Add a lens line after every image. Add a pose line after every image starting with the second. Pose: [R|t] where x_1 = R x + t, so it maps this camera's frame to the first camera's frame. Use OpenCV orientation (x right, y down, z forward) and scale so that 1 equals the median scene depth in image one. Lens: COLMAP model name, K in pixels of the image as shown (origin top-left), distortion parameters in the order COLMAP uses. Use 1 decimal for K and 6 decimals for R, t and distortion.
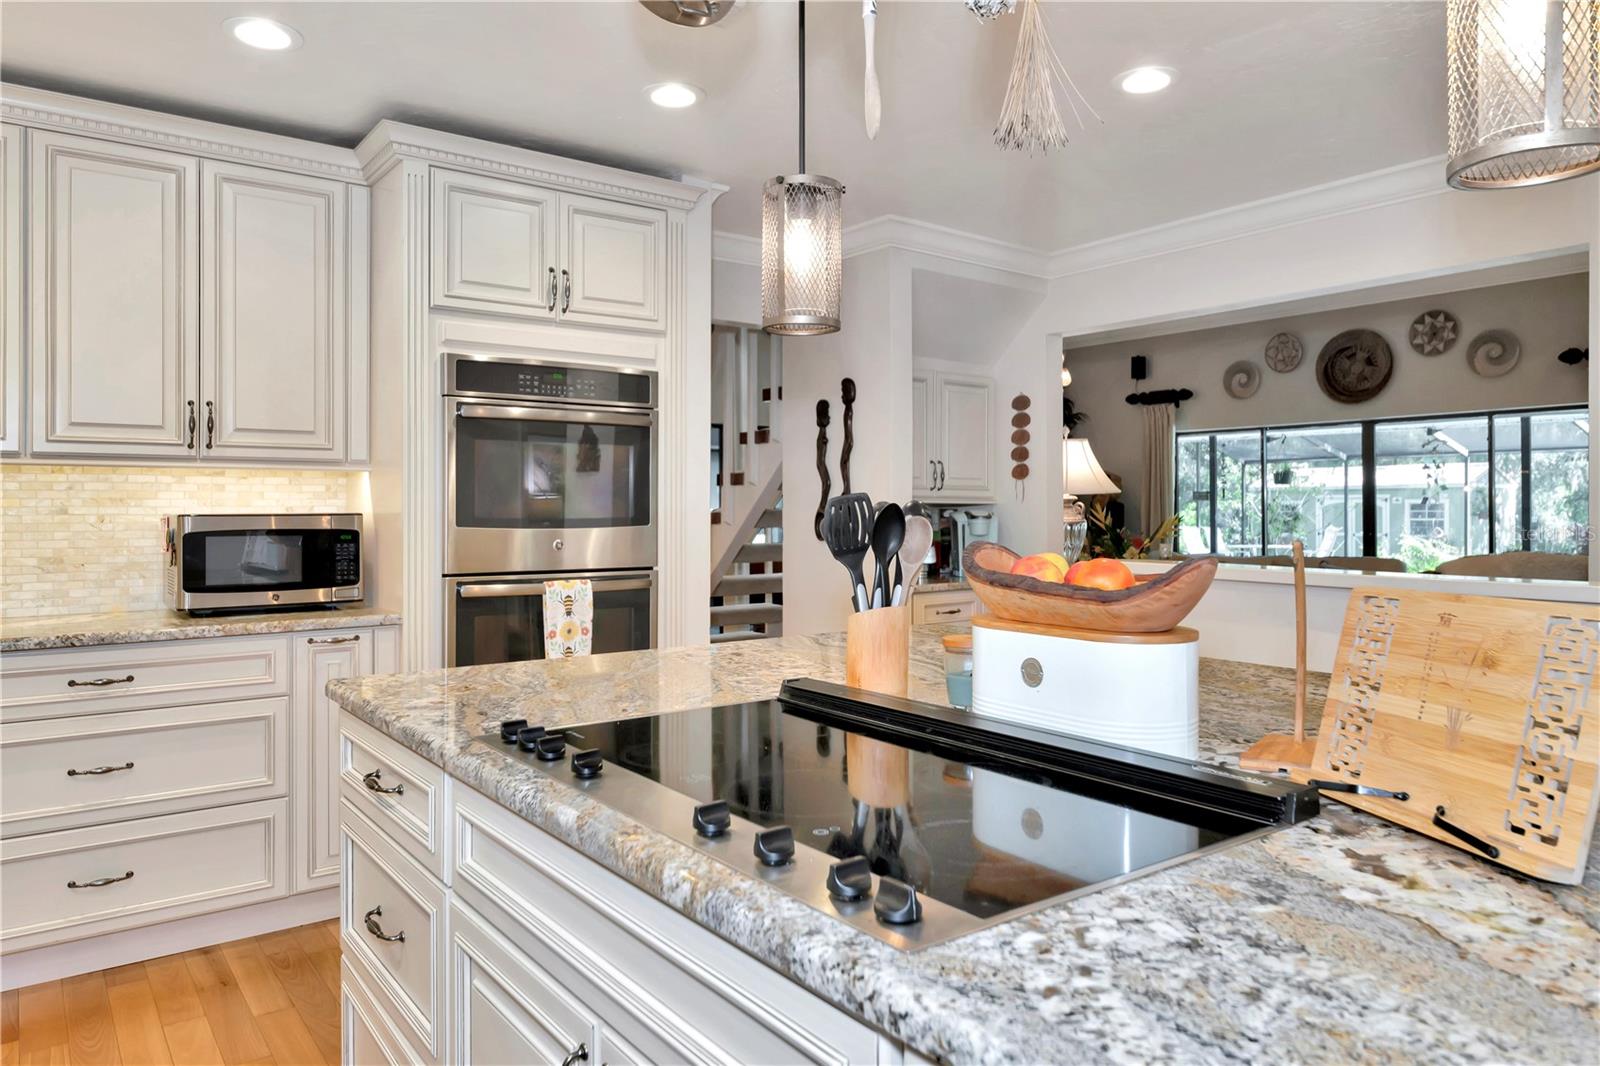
lens RADIAL K [[1070.1, 0, 804.3], [0, 1070.1, 498.3], [0, 0, 1]] dist [-0.007427, -0.002640]
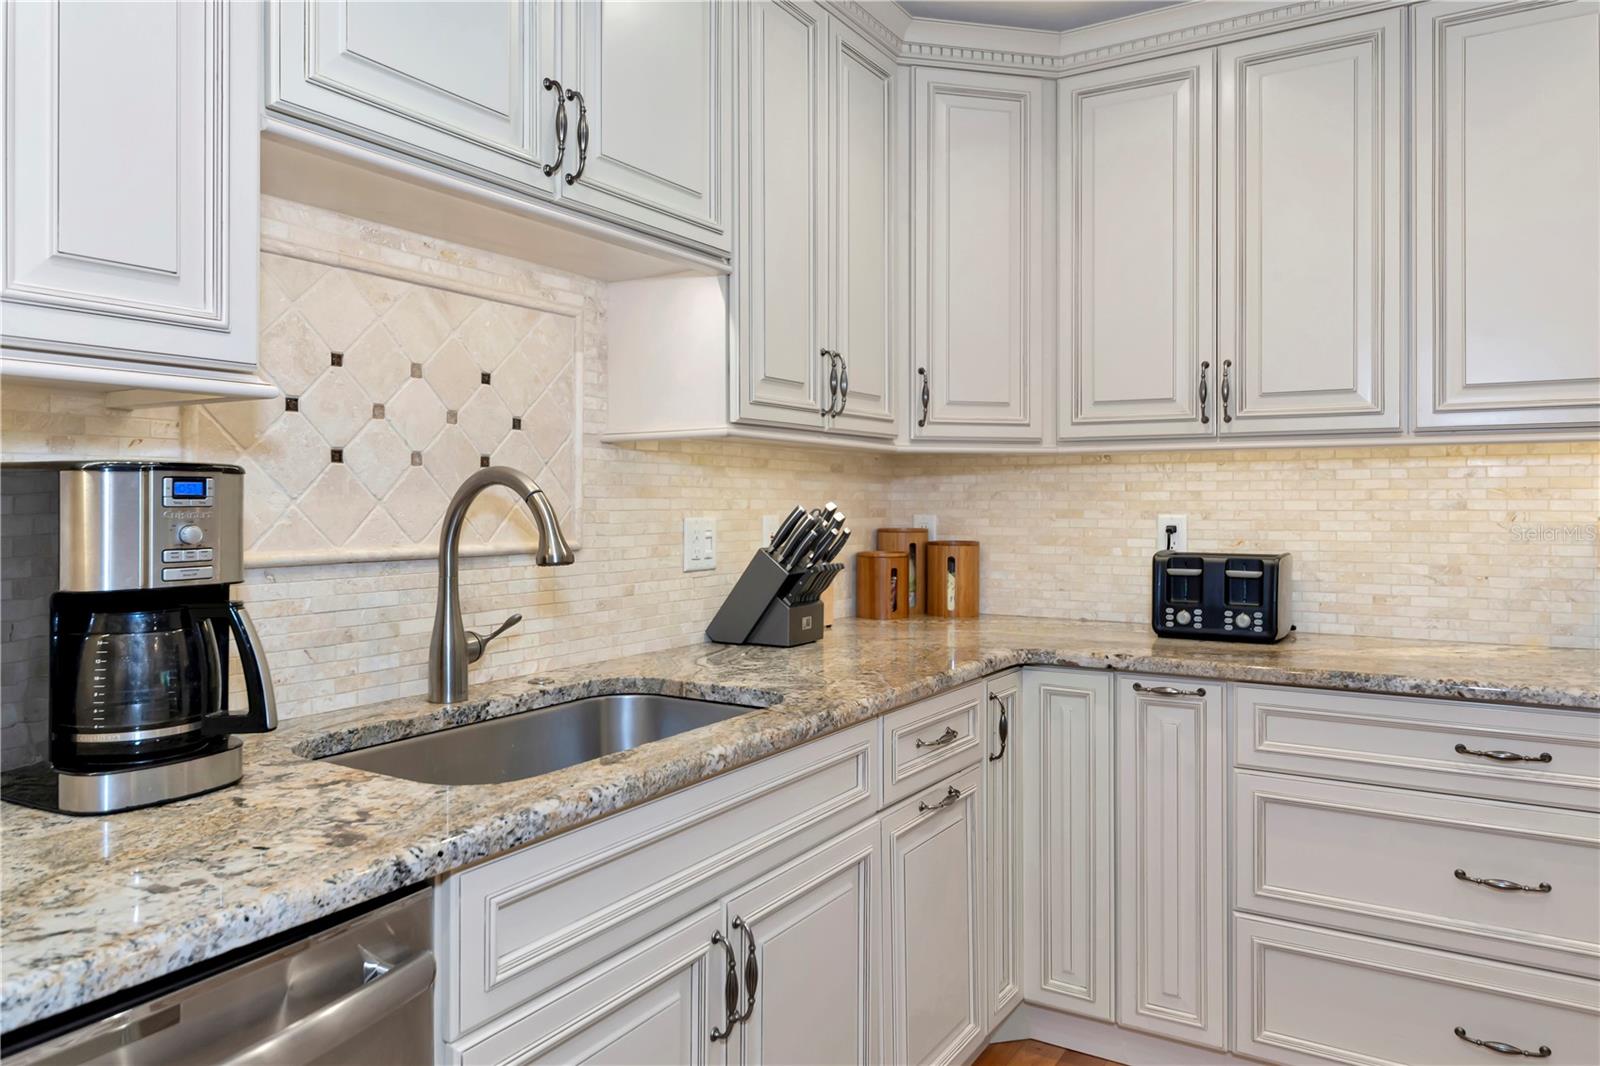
lens RADIAL K [[1070.1, 0, 794.1], [0, 1070.1, 496.1], [0, 0, 1]] dist [-0.007427, -0.002640]
pose [[0.366823, -0.003631, -0.930284, -0.161439], [0.003666, 0.999990, -0.002458, 0.005437], [0.930283, -0.002509, 0.366833, 0.277883]]
